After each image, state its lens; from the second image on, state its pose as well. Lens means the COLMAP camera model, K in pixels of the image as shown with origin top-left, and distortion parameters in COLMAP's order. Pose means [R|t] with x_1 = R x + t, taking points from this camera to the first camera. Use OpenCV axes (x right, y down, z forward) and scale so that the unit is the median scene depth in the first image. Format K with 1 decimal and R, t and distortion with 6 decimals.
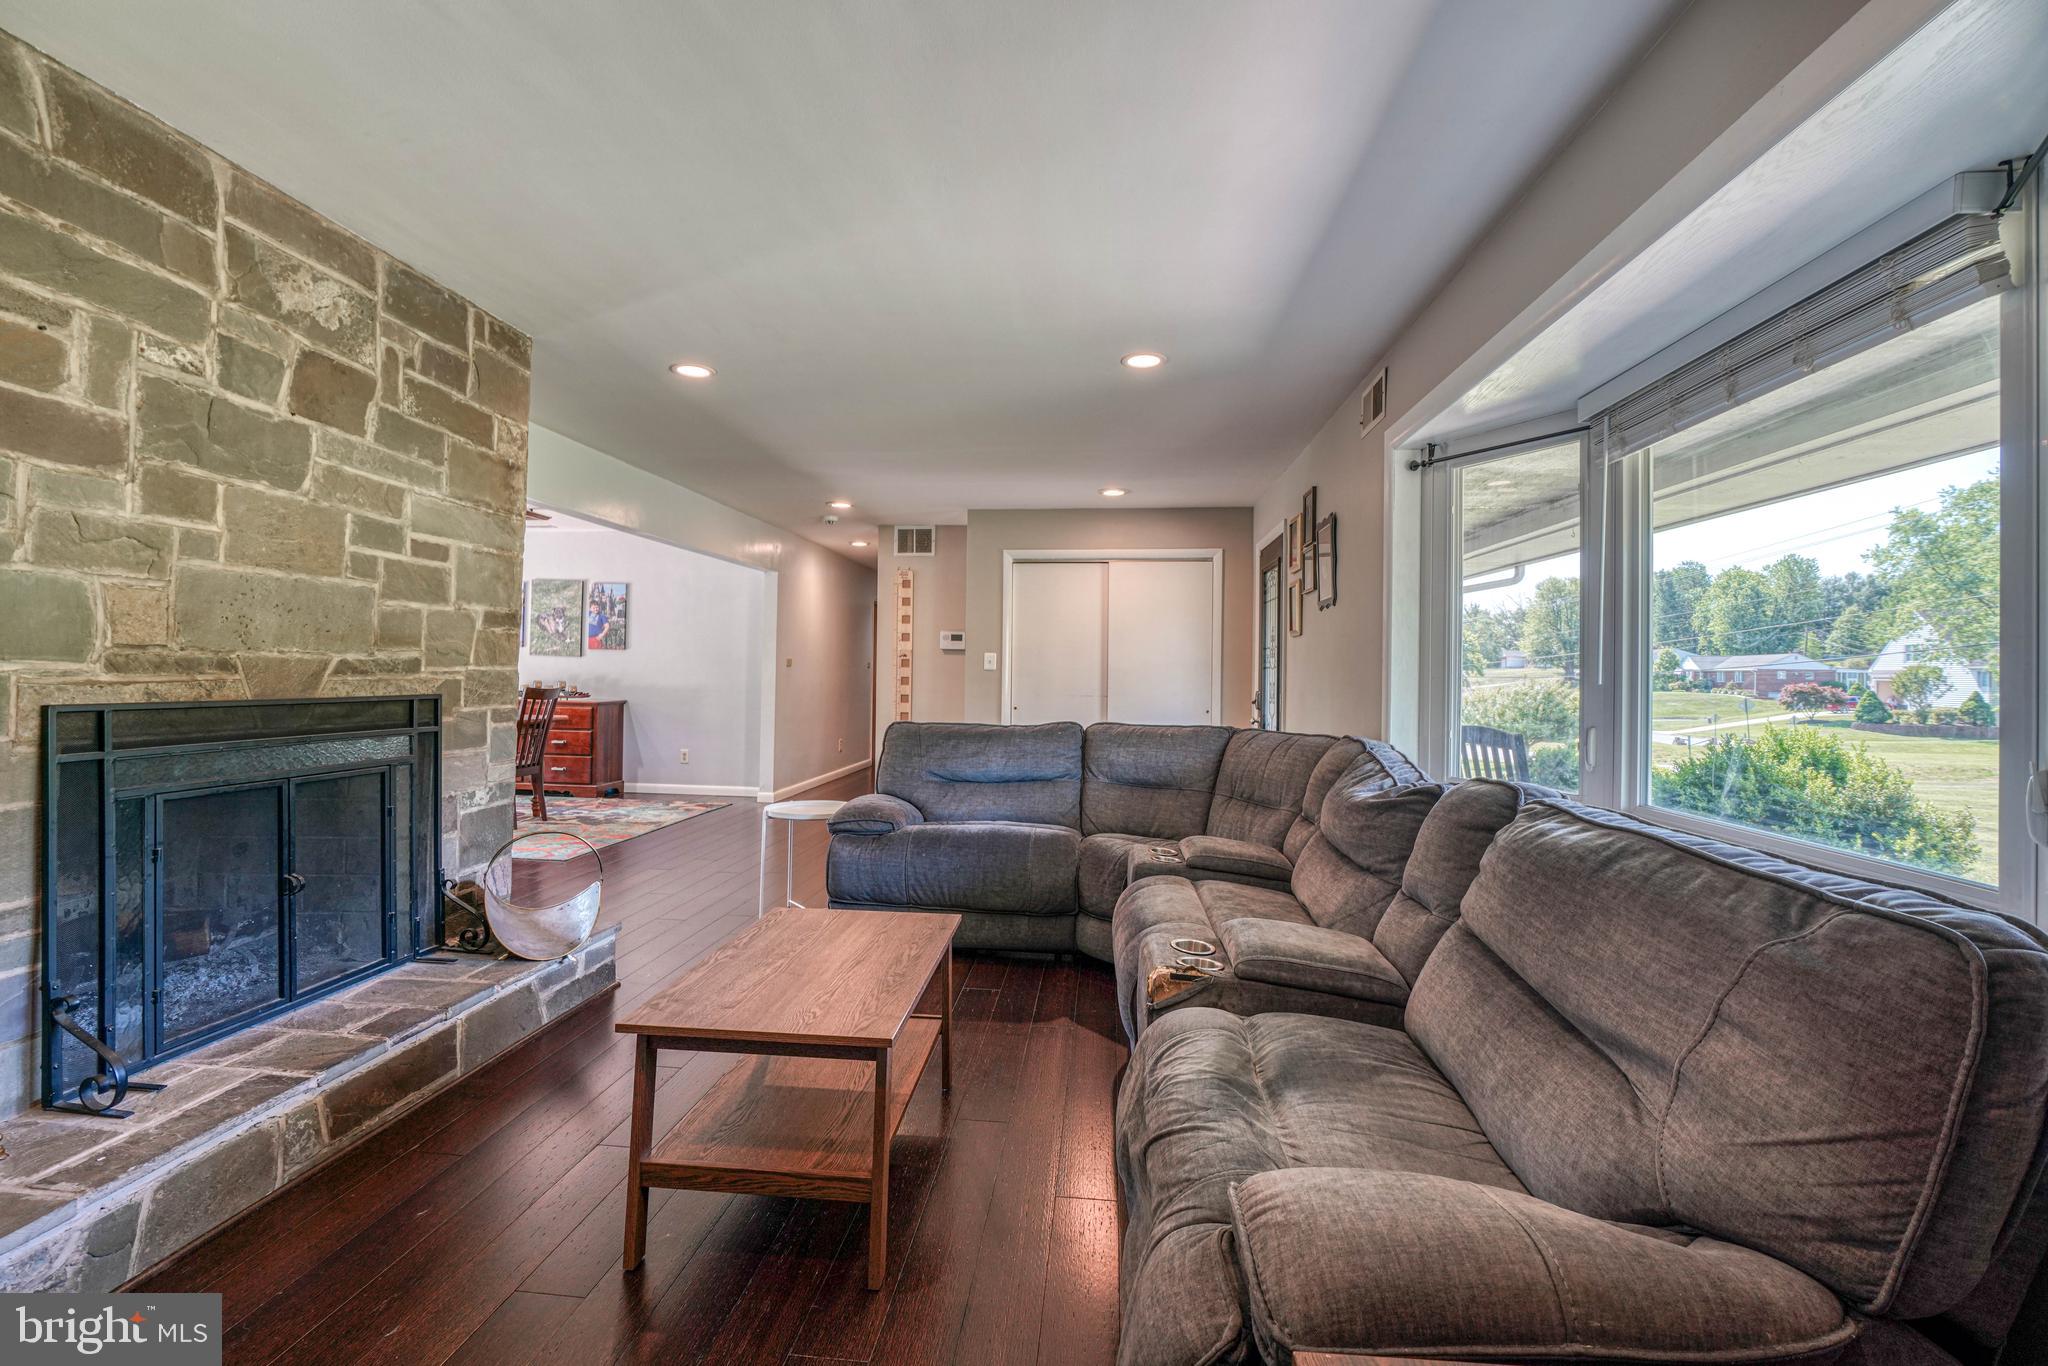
lens RADIAL K [[905.3, 0, 1017.1], [0, 905.3, 674.0], [0, 0, 1]] dist [-0.005488, 0.001982]
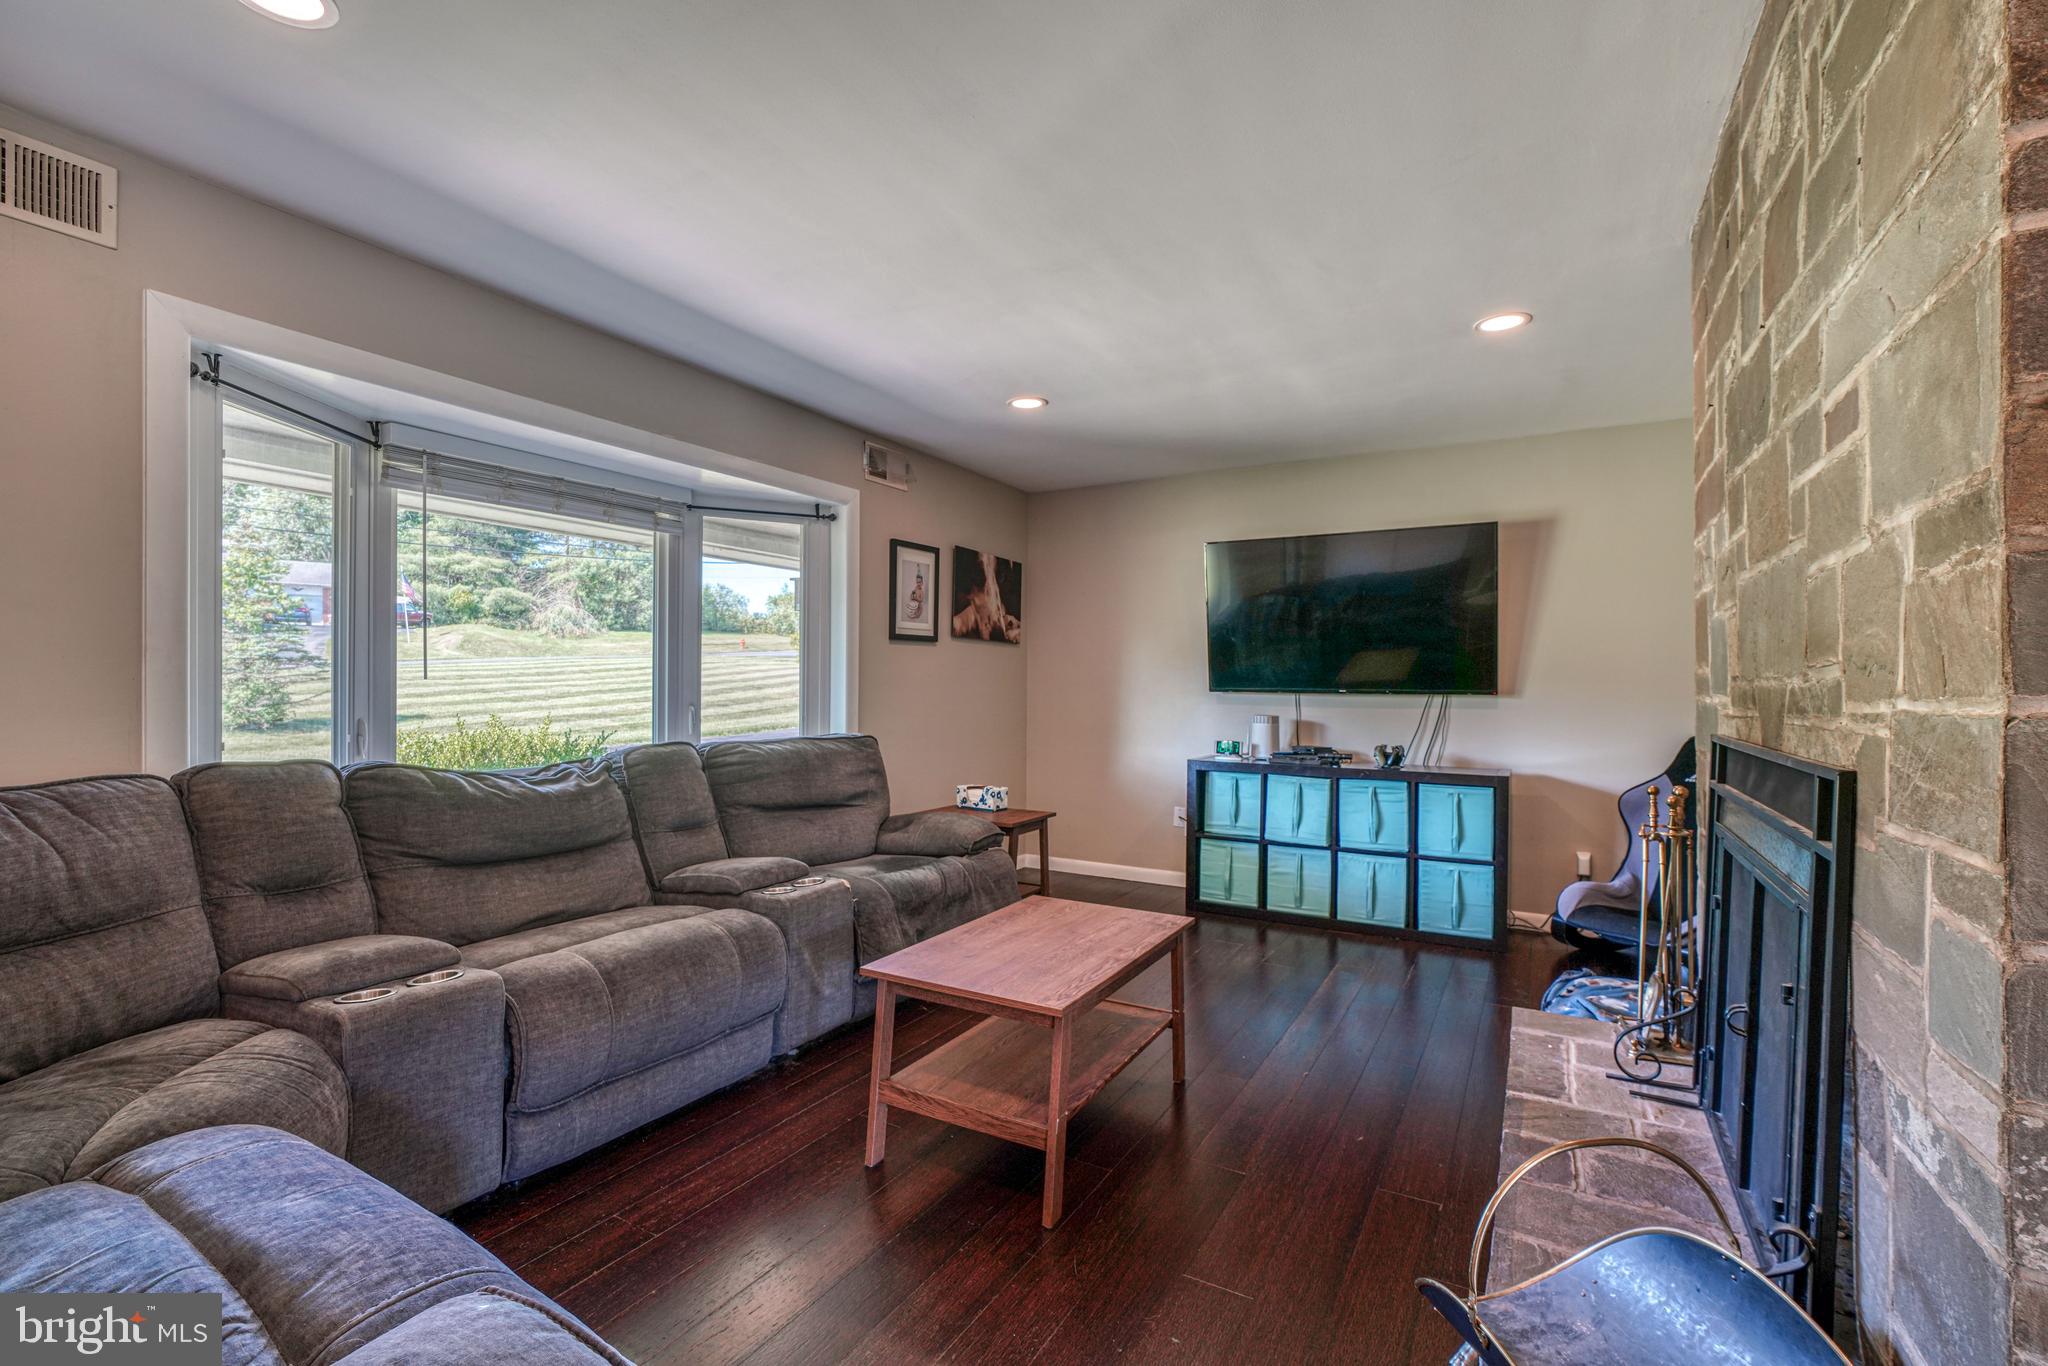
lens RADIAL K [[905.3, 0, 1025.2], [0, 905.3, 686.7], [0, 0, 1]] dist [-0.005488, 0.001982]
pose [[-0.917026, -0.016200, 0.398498, -0.649835], [-0.012988, 0.999858, 0.010759, -0.018608], [-0.398615, 0.004690, -0.917106, 2.067439]]
